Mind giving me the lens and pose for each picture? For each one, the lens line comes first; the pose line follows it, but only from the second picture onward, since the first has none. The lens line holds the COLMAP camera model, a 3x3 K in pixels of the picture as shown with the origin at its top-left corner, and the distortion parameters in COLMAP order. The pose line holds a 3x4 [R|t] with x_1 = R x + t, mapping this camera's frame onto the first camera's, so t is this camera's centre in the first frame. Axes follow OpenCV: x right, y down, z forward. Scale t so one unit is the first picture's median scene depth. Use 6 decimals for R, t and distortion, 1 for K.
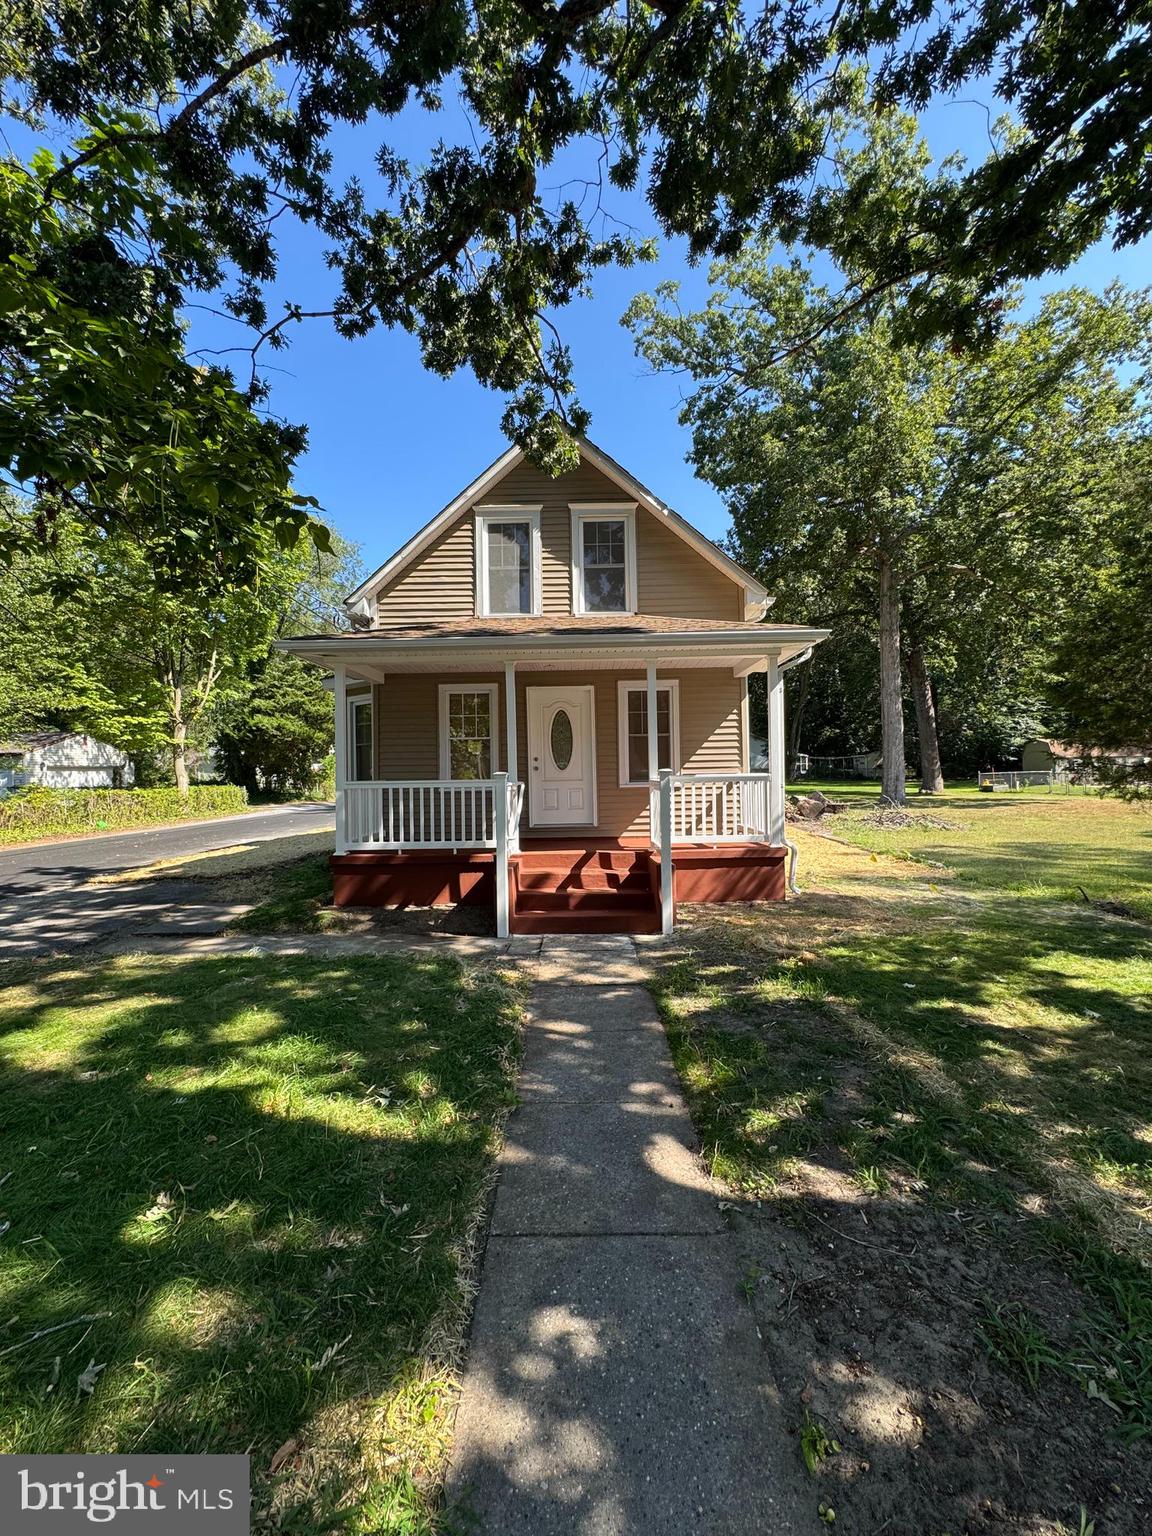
lens RADIAL K [[615.5, 0, 576.0], [0, 615.5, 768.0], [0, 0, 1]] dist [0.010599, 0.000275]
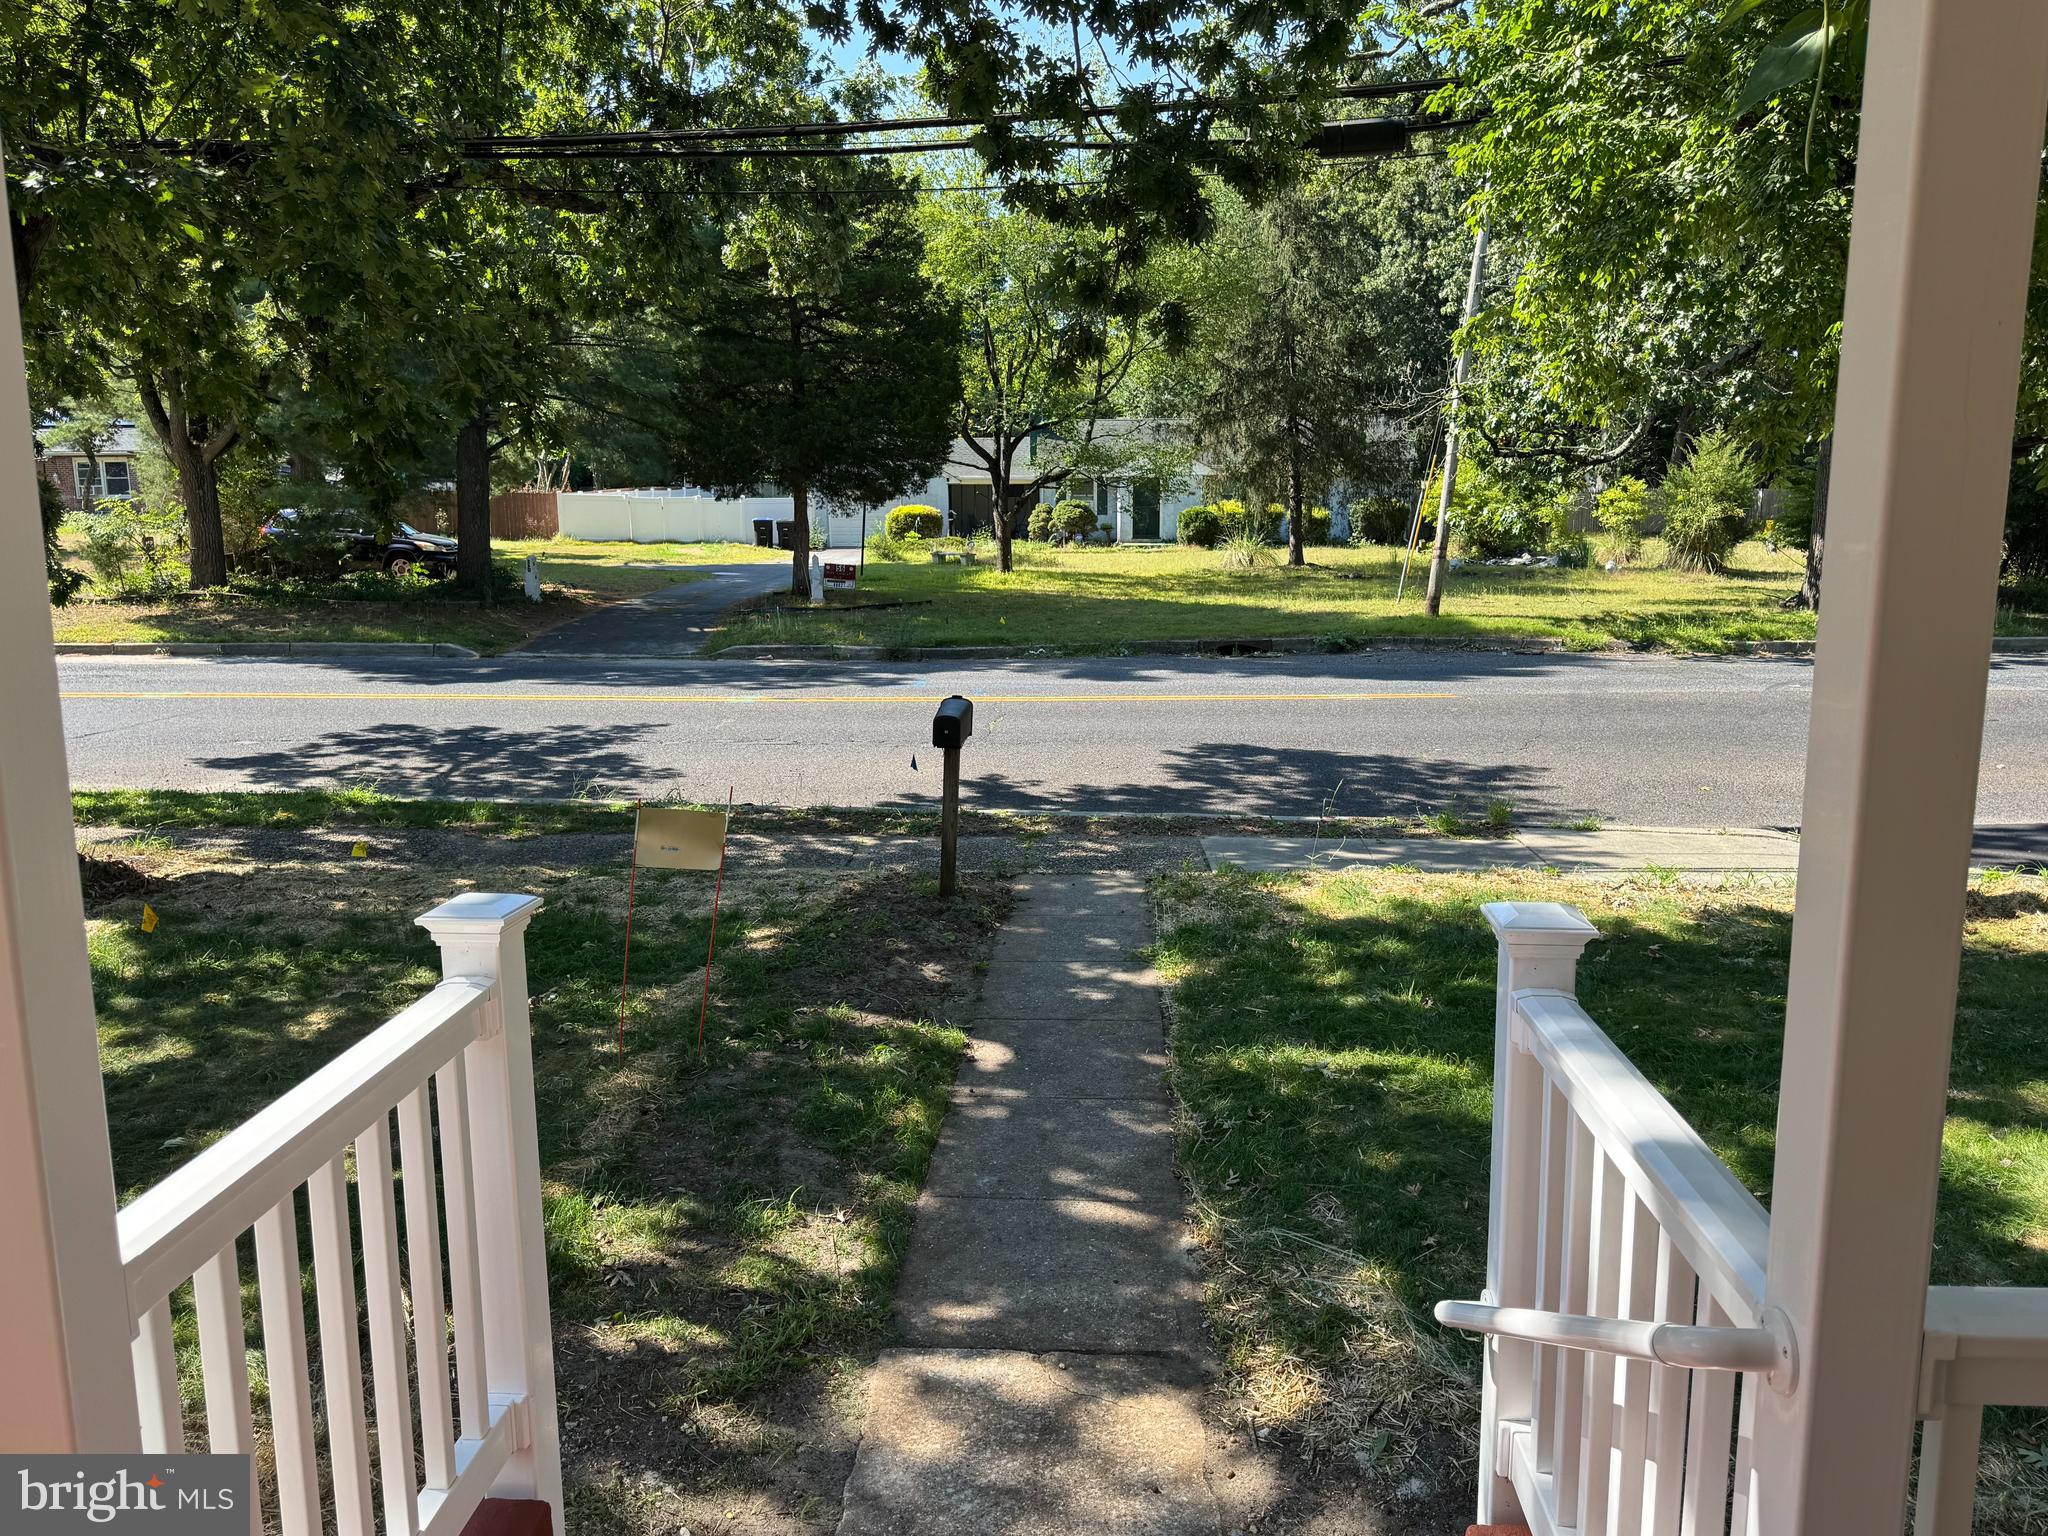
lens RADIAL K [[1498.9, 0, 1024.0], [0, 1498.9, 768.0], [0, 0, 1]] dist [0.068398, -0.006245]
pose [[-0.998008, 0.016011, 0.061025, -0.020859], [0.025532, 0.987012, 0.158604, -0.081921], [-0.057693, 0.159846, -0.985455, 1.213005]]
